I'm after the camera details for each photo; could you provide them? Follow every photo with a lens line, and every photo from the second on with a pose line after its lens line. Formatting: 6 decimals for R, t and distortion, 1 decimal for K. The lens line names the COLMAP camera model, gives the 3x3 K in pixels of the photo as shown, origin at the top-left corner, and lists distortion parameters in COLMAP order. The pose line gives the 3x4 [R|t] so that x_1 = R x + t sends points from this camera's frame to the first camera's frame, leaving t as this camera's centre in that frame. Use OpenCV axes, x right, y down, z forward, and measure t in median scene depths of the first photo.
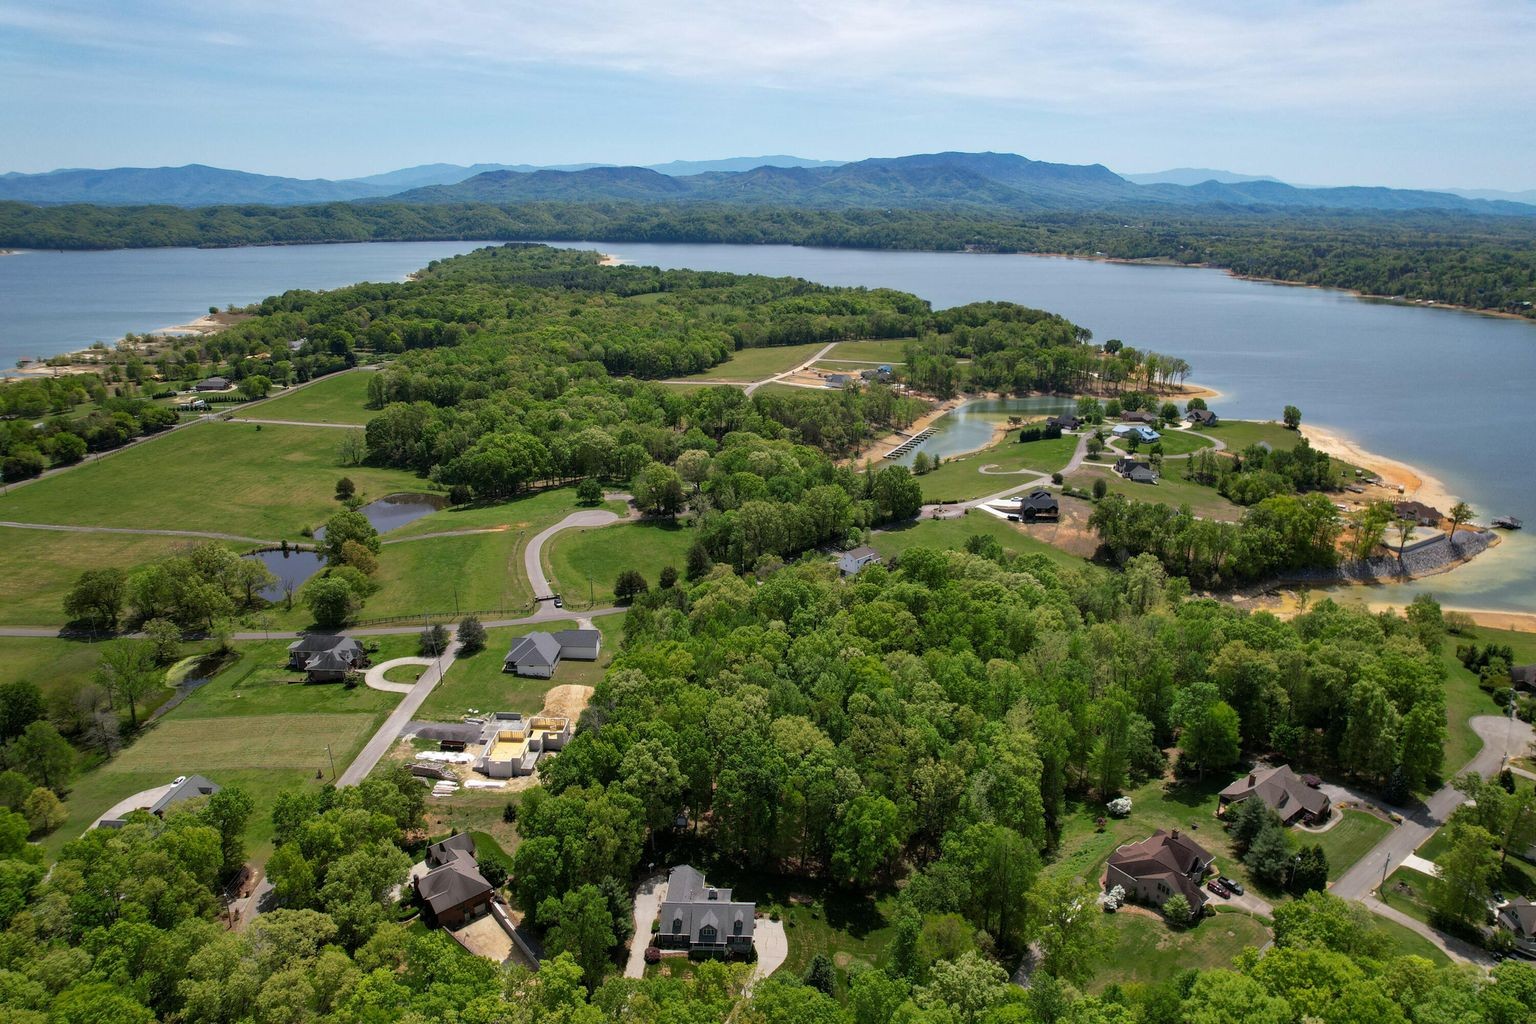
lens RADIAL K [[985.1, 0, 776.6], [0, 985.1, 509.2], [0, 0, 1]] dist [-0.072164, 0.067709]
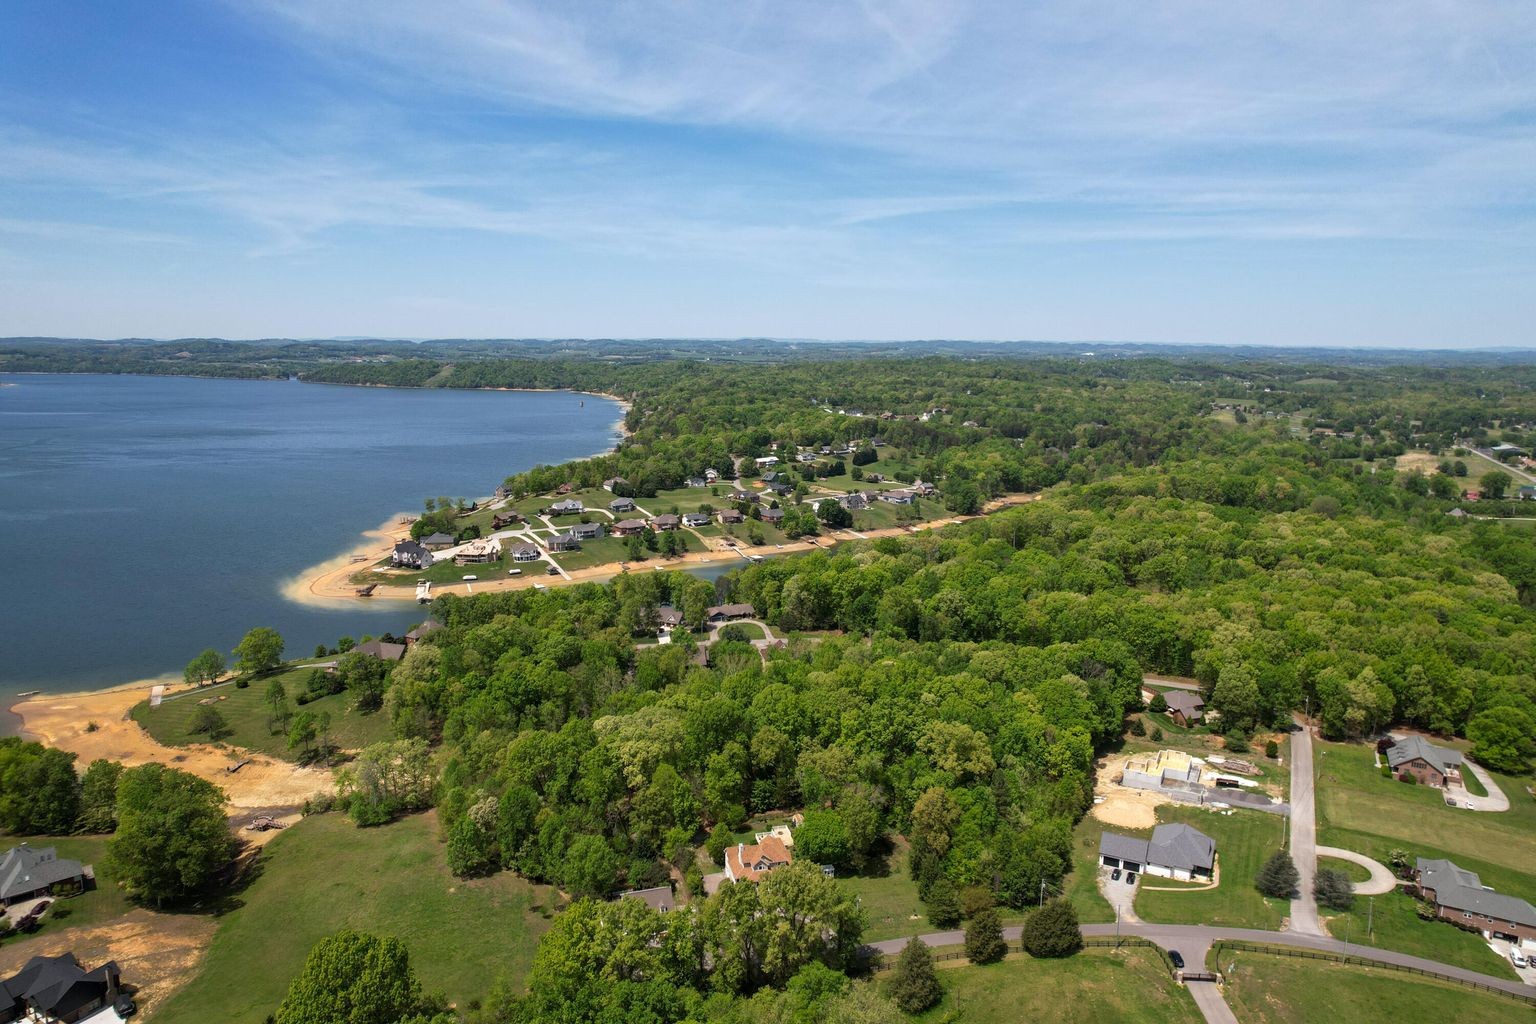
lens RADIAL K [[985.1, 0, 773.2], [0, 985.1, 522.7], [0, 0, 1]] dist [-0.072164, 0.067709]
pose [[-0.897550, -0.097282, 0.430047, -0.177793], [0.119014, 0.885697, 0.448749, -0.338496], [-0.424547, 0.453956, -0.783380, 1.120024]]
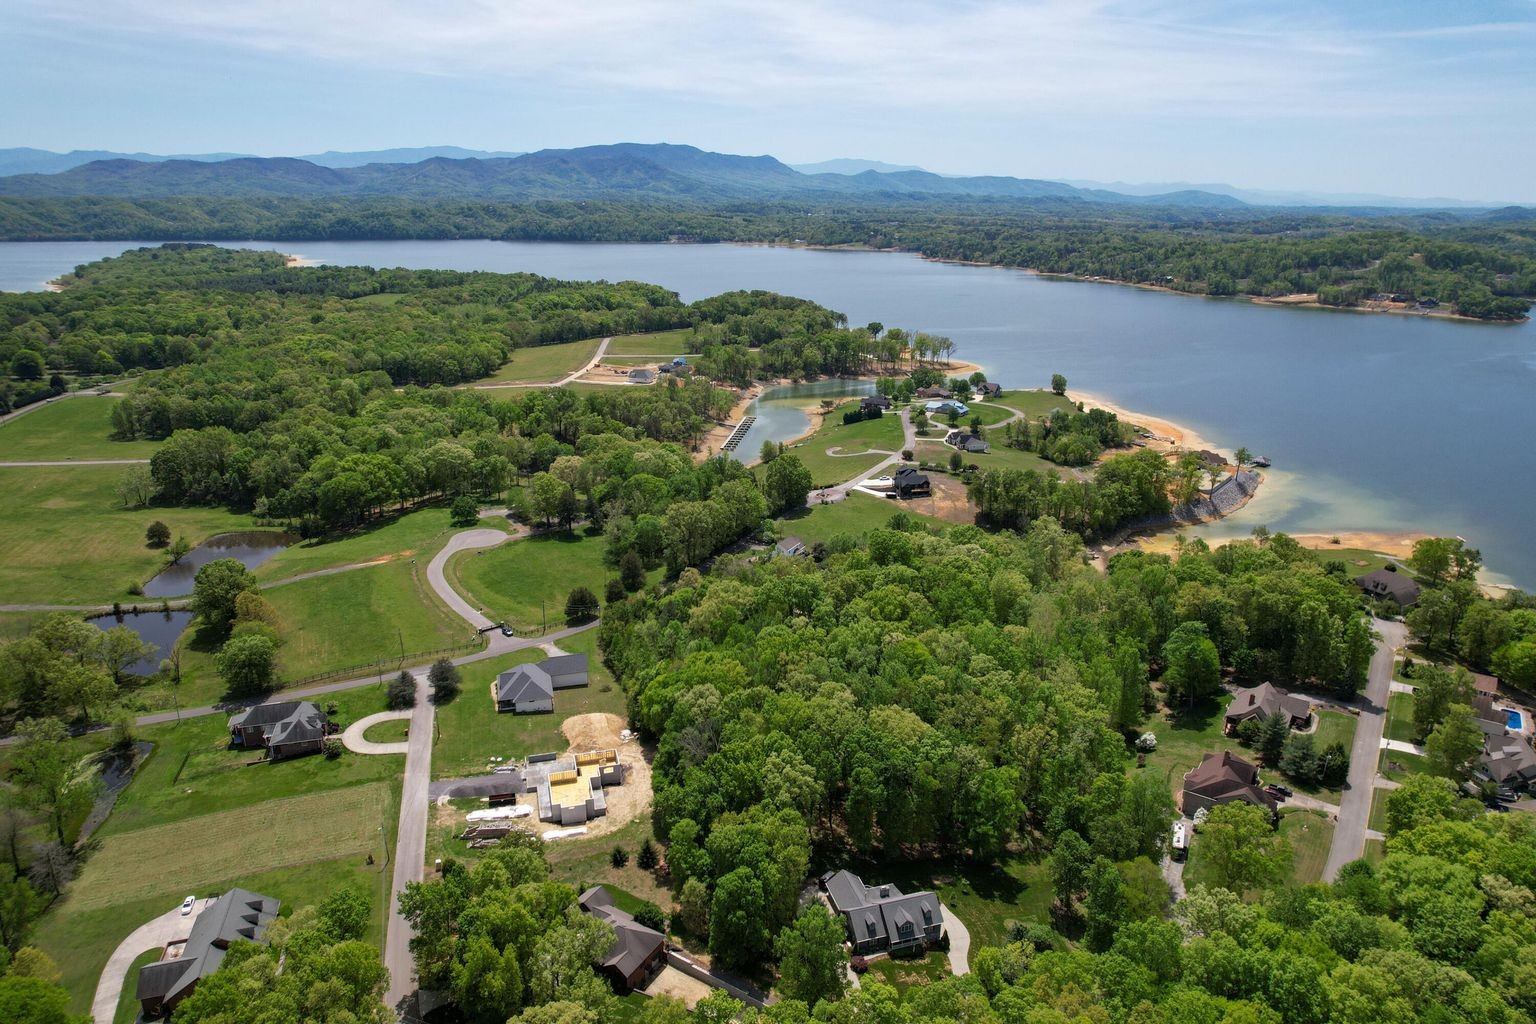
lens RADIAL K [[985.1, 0, 775.6], [0, 985.1, 508.3], [0, 0, 1]] dist [-0.072164, 0.067709]
pose [[0.950235, -0.096311, 0.296273, -0.189033], [0.094065, 0.995326, 0.021861, -0.012498], [-0.296994, 0.007096, 0.954853, 0.034174]]
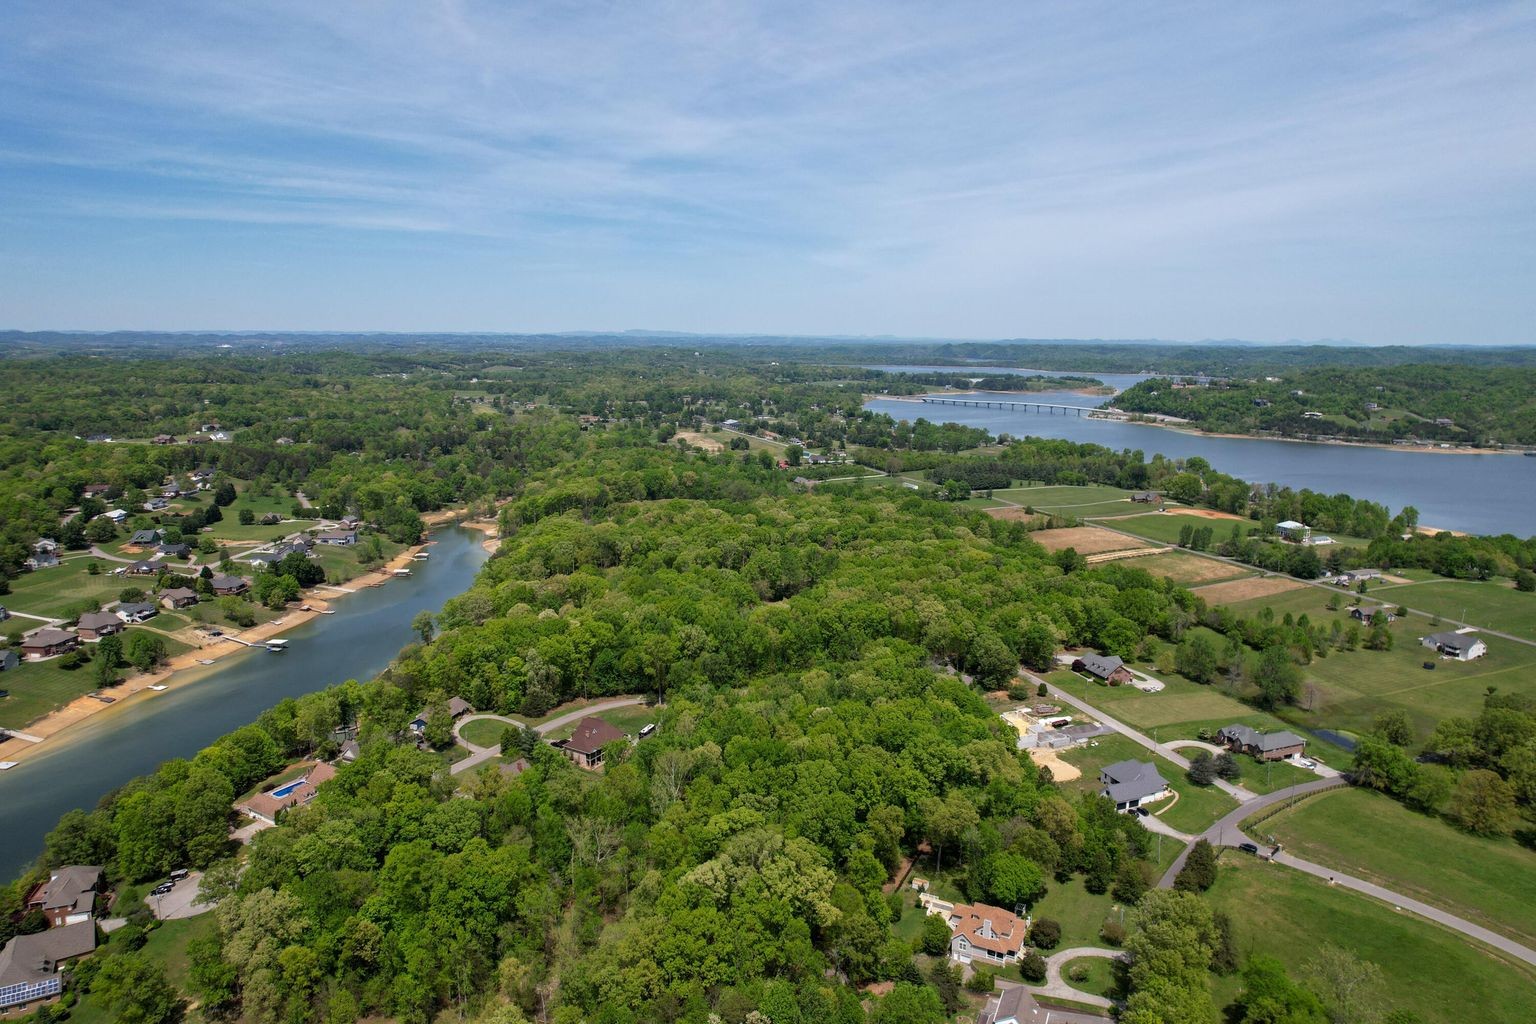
lens RADIAL K [[985.1, 0, 784.1], [0, 985.1, 505.6], [0, 0, 1]] dist [-0.072164, 0.067709]
pose [[-0.923905, 0.049261, -0.379438, 0.335231], [-0.132967, 0.888534, 0.439121, -0.360388], [0.358775, 0.456159, -0.814371, 1.075521]]
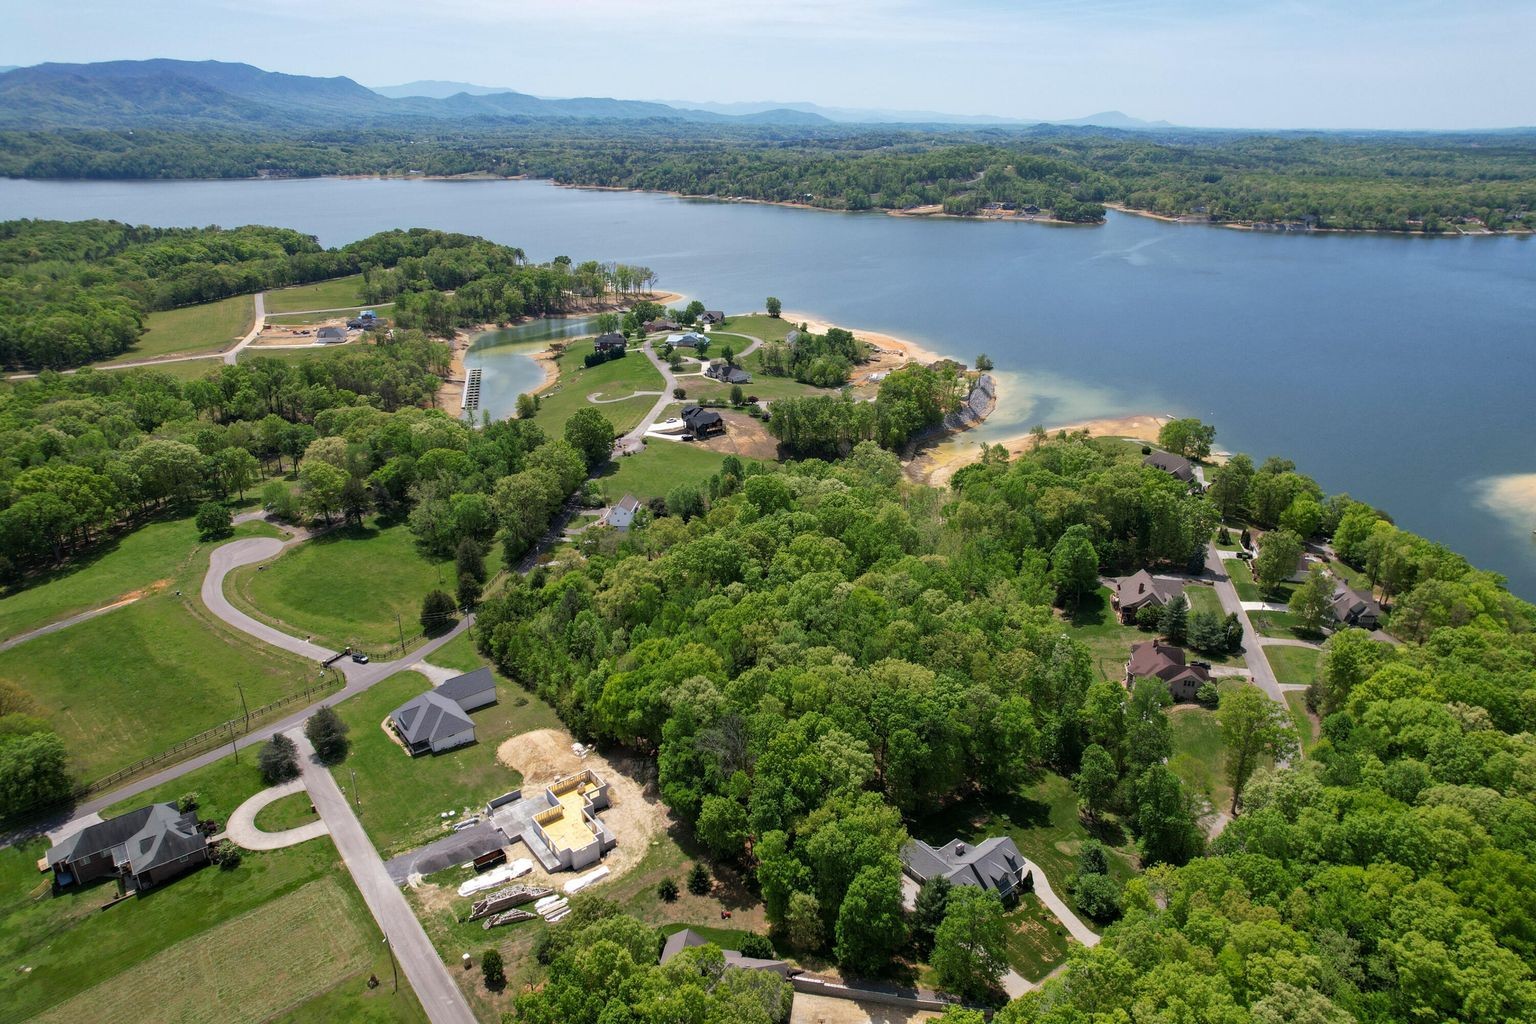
lens RADIAL K [[985.1, 0, 775.3], [0, 985.1, 512.0], [0, 0, 1]] dist [-0.072164, 0.067709]
pose [[0.763609, -0.247261, 0.596459, -0.310146], [0.197717, 0.968938, 0.148548, -0.049816], [-0.614662, 0.004497, 0.788778, 0.151452]]
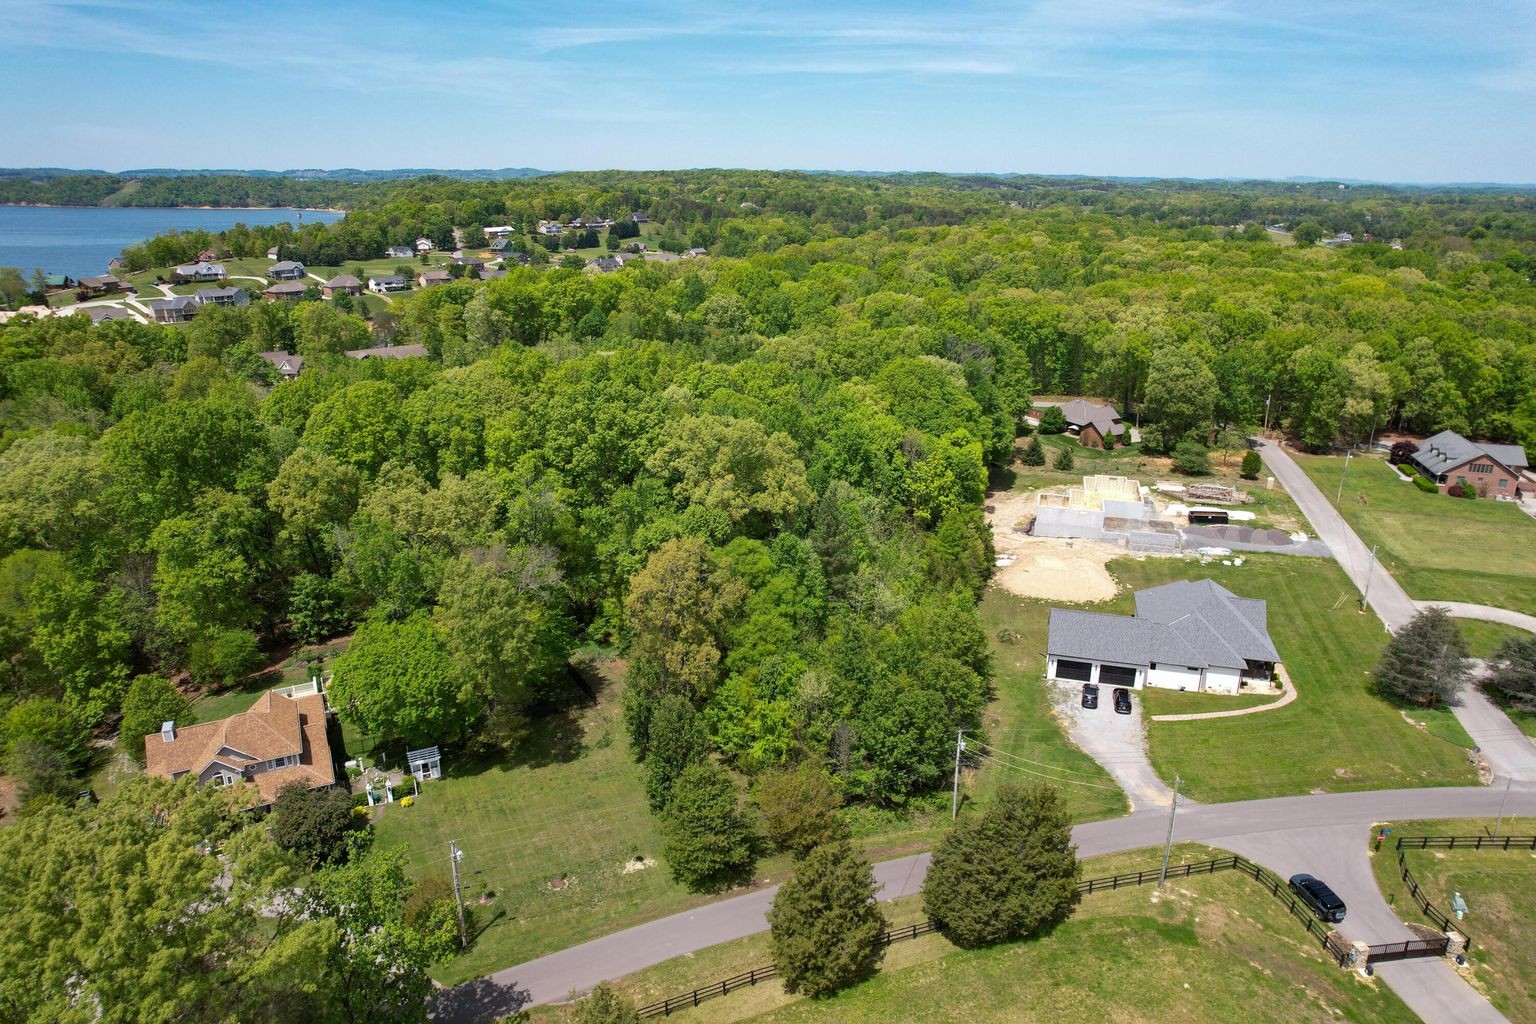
lens RADIAL K [[985.1, 0, 774.5], [0, 985.1, 514.7], [0, 0, 1]] dist [-0.072164, 0.067709]
pose [[-0.972465, -0.091258, 0.214438, -0.107732], [0.055922, 0.801882, 0.594860, -0.091199], [-0.226240, 0.590473, -0.774698, 0.889686]]
